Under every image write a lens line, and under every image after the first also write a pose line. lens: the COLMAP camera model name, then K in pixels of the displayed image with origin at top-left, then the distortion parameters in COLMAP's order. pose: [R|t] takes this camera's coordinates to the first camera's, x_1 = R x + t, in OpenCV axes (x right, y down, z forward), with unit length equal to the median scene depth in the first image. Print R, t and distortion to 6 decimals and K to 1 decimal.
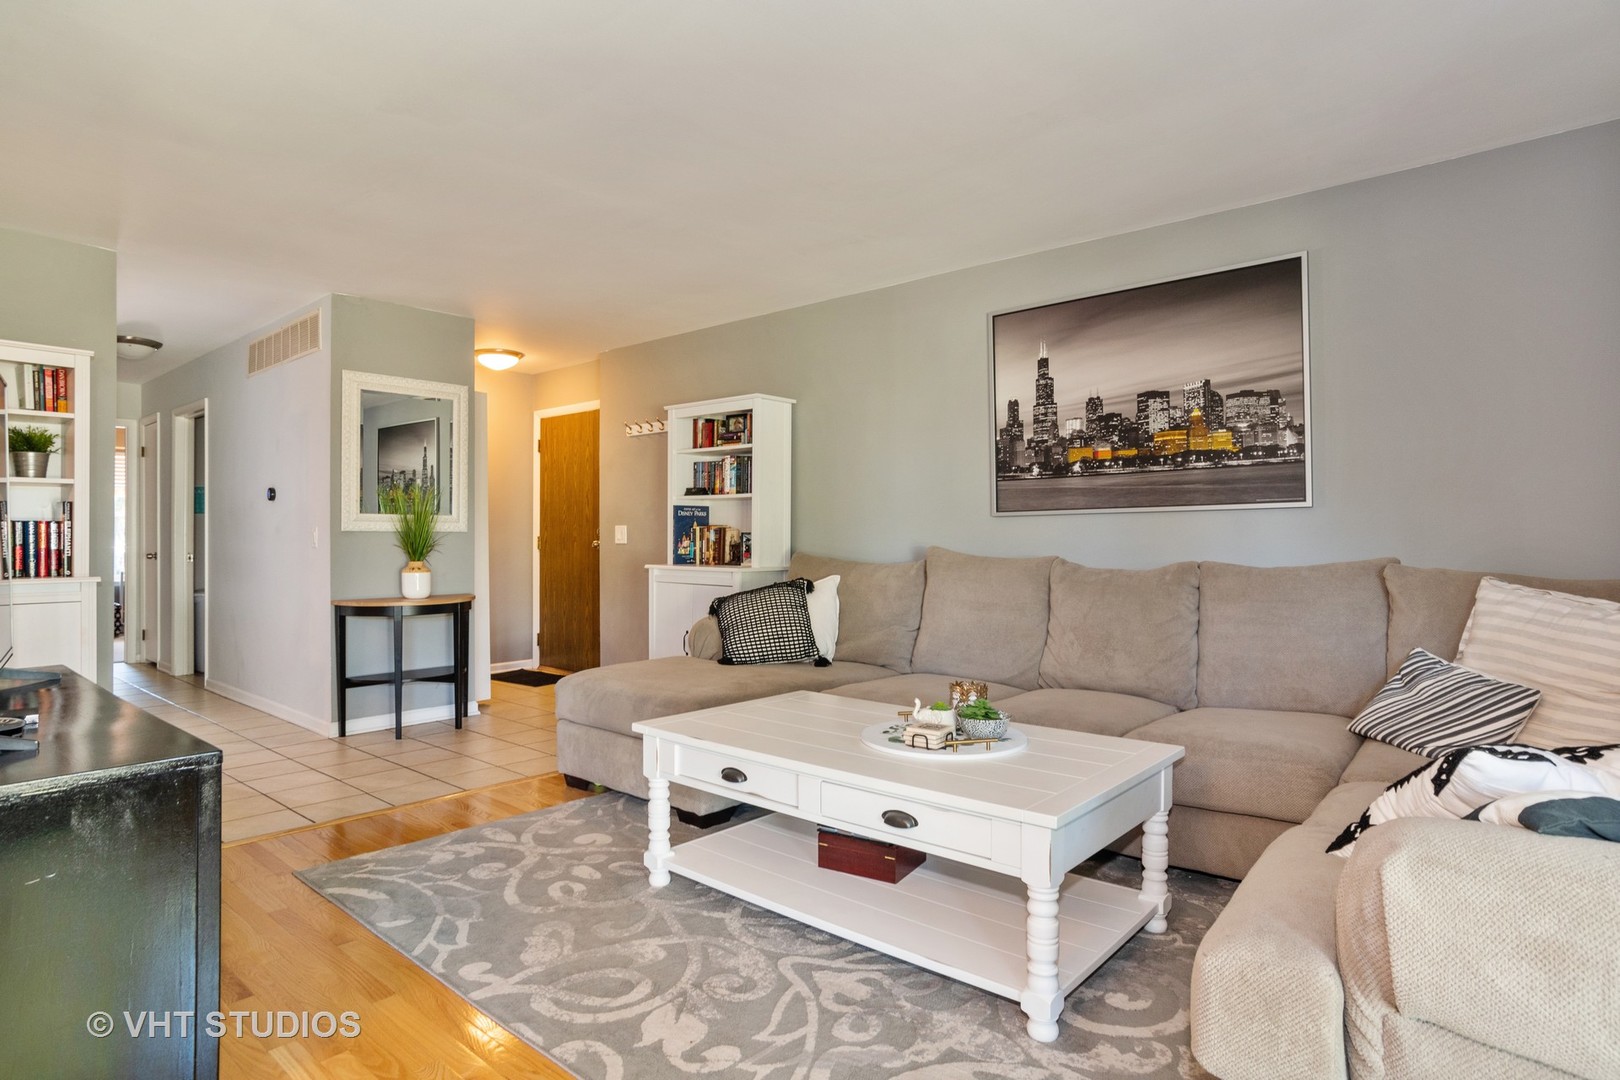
lens RADIAL K [[866.6, 0, 798.4], [0, 866.6, 538.5], [0, 0, 1]] dist [-0.003755, 0.005603]
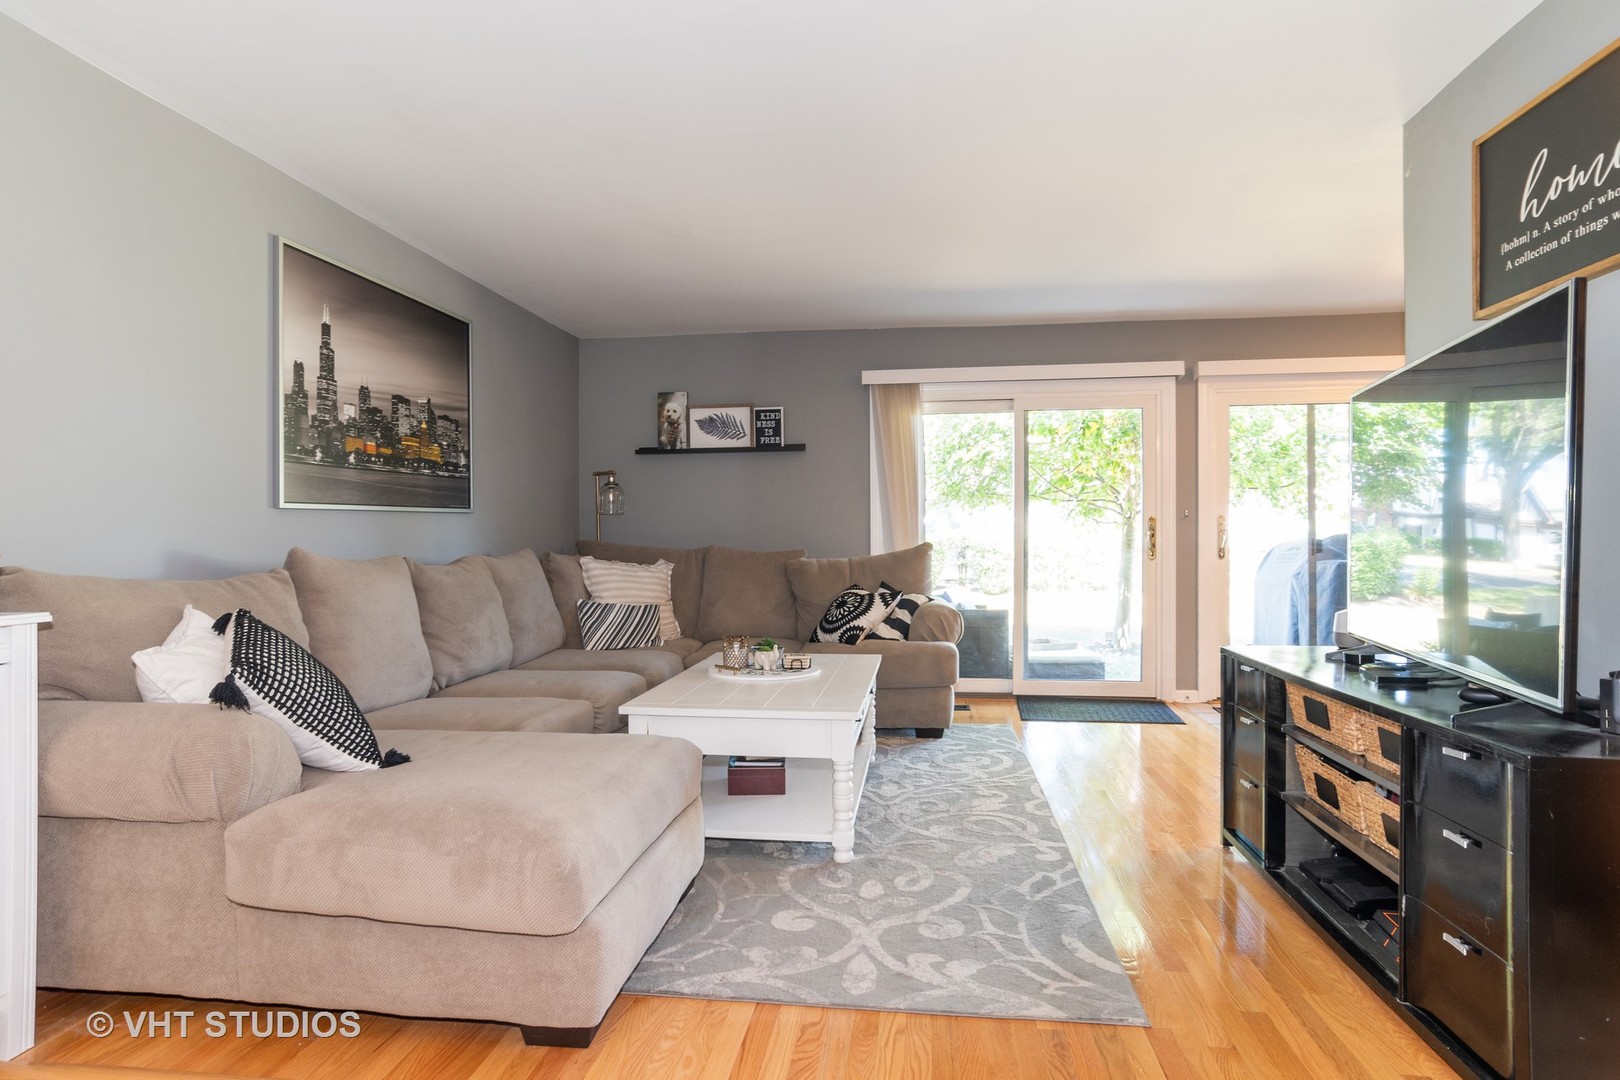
lens RADIAL K [[866.6, 0, 802.6], [0, 866.6, 535.7], [0, 0, 1]] dist [-0.003755, 0.005603]
pose [[-0.536051, 0.005476, 0.844168, -0.760990], [0.012495, 0.999921, 0.001448, 0.003327], [-0.844093, 0.011325, -0.536077, 1.194474]]
